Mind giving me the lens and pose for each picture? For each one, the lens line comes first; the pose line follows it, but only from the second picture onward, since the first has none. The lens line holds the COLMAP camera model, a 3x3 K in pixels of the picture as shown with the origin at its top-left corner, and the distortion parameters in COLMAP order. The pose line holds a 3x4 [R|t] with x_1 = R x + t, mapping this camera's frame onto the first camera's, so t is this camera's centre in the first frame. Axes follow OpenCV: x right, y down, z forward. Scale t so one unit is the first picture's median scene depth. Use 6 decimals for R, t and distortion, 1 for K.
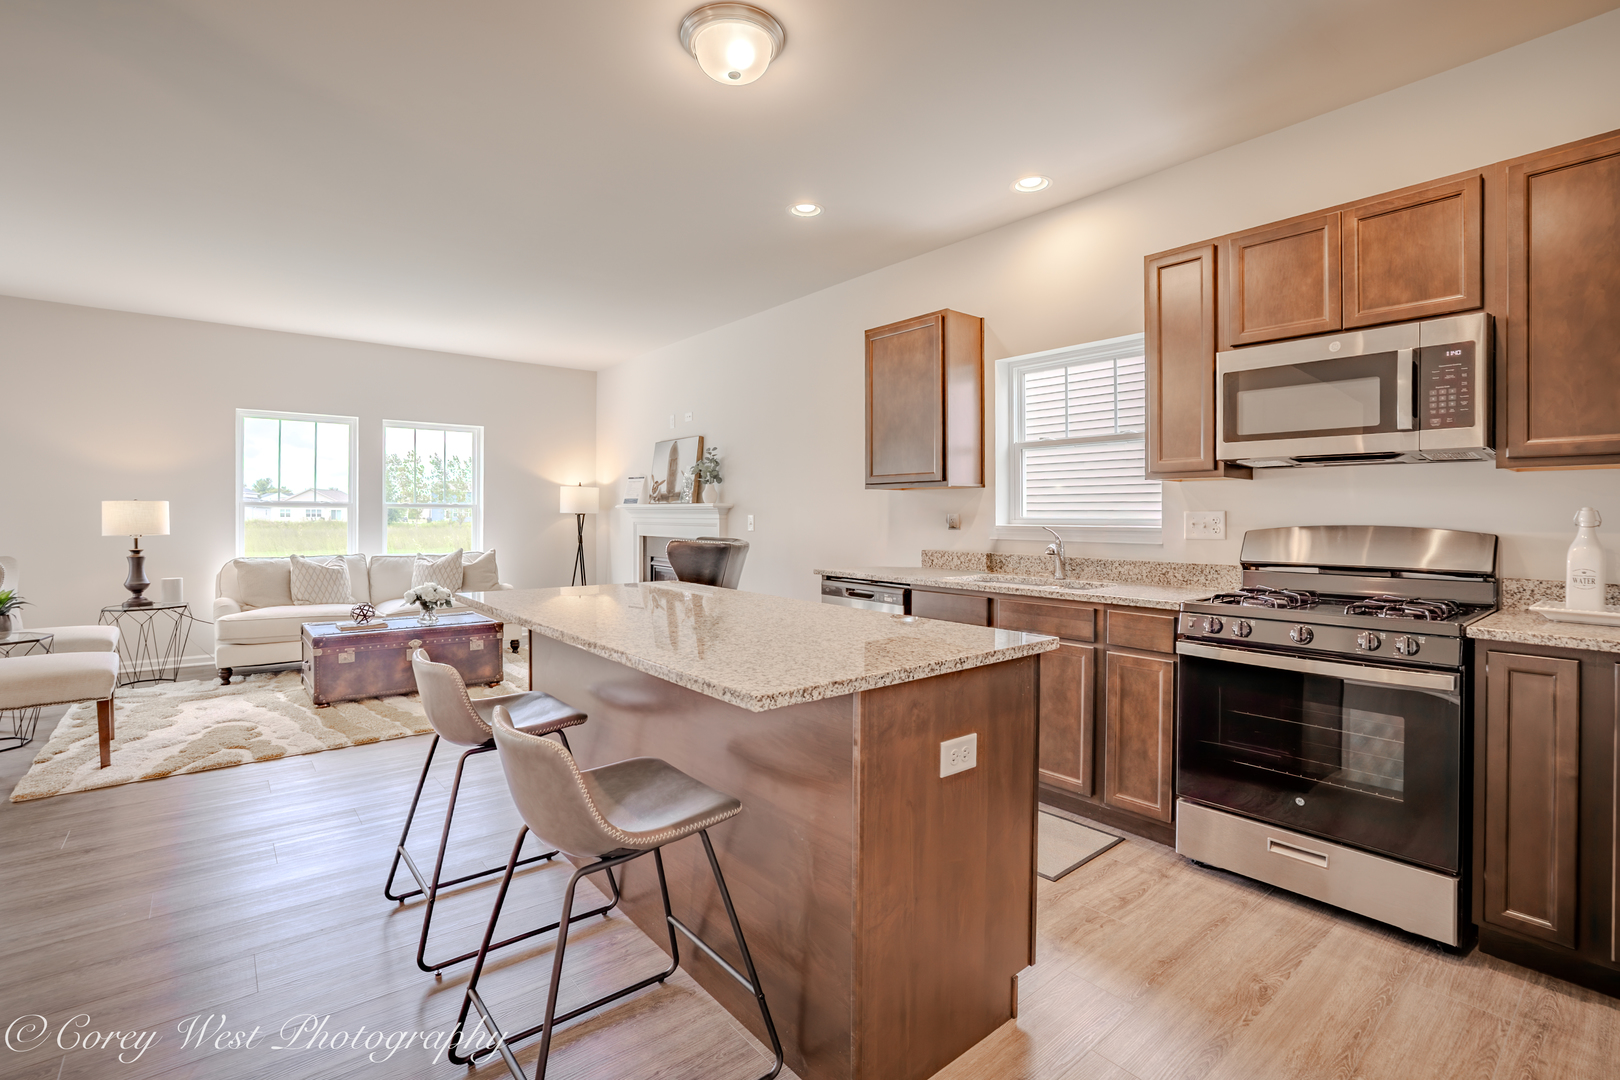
lens RADIAL K [[719.0, 0, 820.7], [0, 719.0, 513.9], [0, 0, 1]] dist [-0.019575, -0.000122]
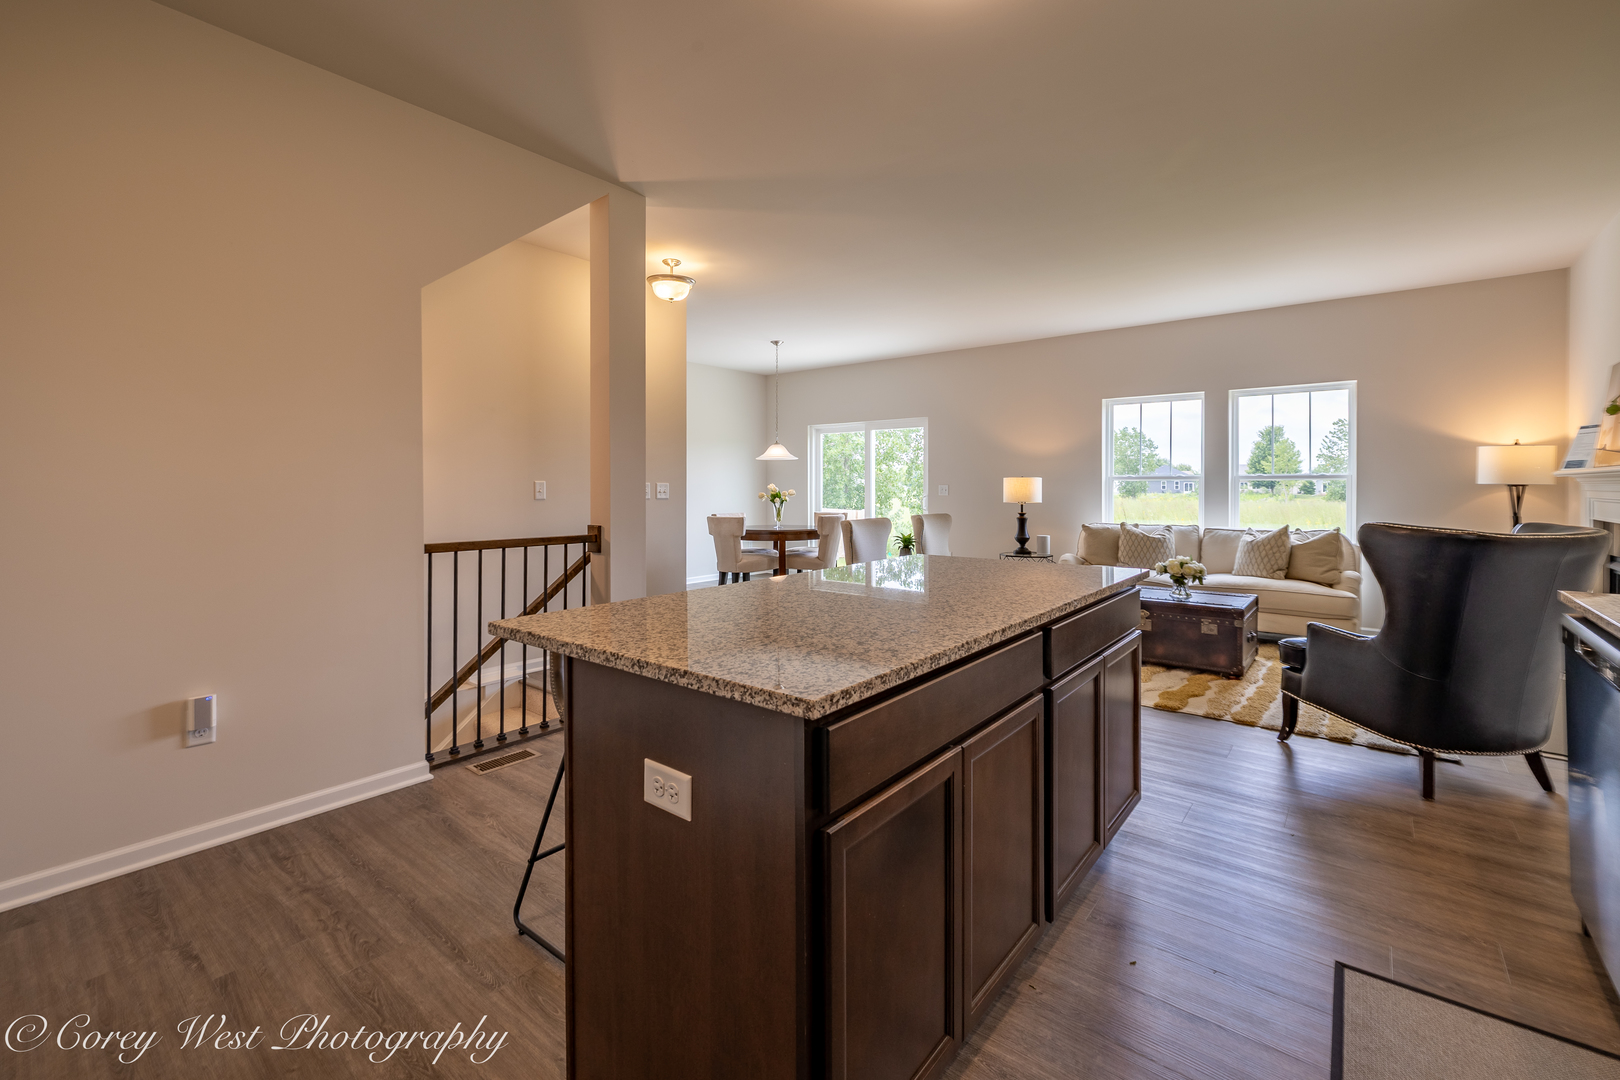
lens RADIAL K [[719.0, 0, 806.9], [0, 719.0, 484.0], [0, 0, 1]] dist [-0.019575, -0.000122]
pose [[0.184013, -0.007478, -0.982895, 0.321492], [0.003611, 0.999969, -0.006932, 0.002759], [0.982917, -0.002274, 0.184034, 0.325350]]
